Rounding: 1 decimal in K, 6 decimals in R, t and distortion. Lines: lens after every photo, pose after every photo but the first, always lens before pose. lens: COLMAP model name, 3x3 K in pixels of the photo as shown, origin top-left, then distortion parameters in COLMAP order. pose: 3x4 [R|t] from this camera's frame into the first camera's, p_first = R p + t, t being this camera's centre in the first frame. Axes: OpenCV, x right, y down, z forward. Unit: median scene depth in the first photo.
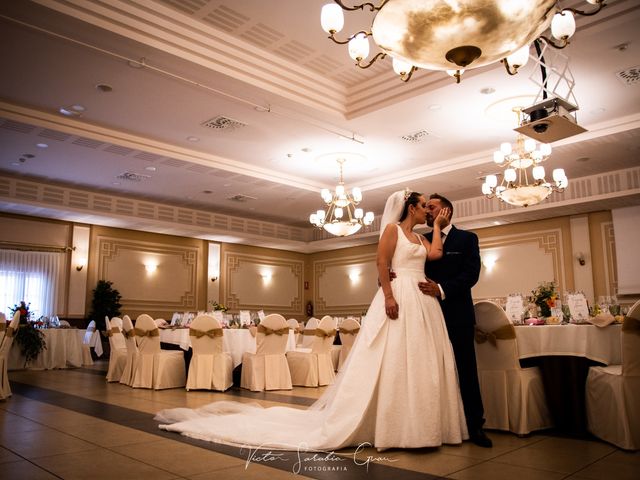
lens RADIAL K [[539.2, 0, 320.0], [0, 539.2, 240.0], [0, 0, 1]] dist [-0.087279, 0.002997]
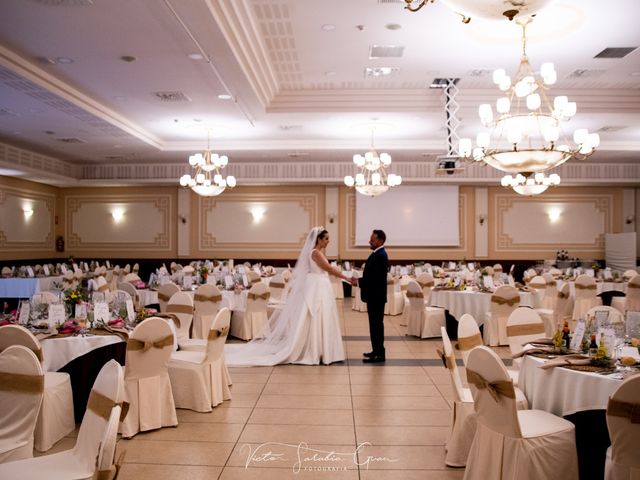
lens RADIAL K [[539.2, 0, 320.0], [0, 539.2, 240.0], [0, 0, 1]] dist [-0.087279, 0.002997]
pose [[0.744094, 0.014016, 0.667928, -0.439088], [-0.116989, 0.987065, 0.109617, -0.056314], [-0.657752, -0.159706, 0.736109, -0.015949]]
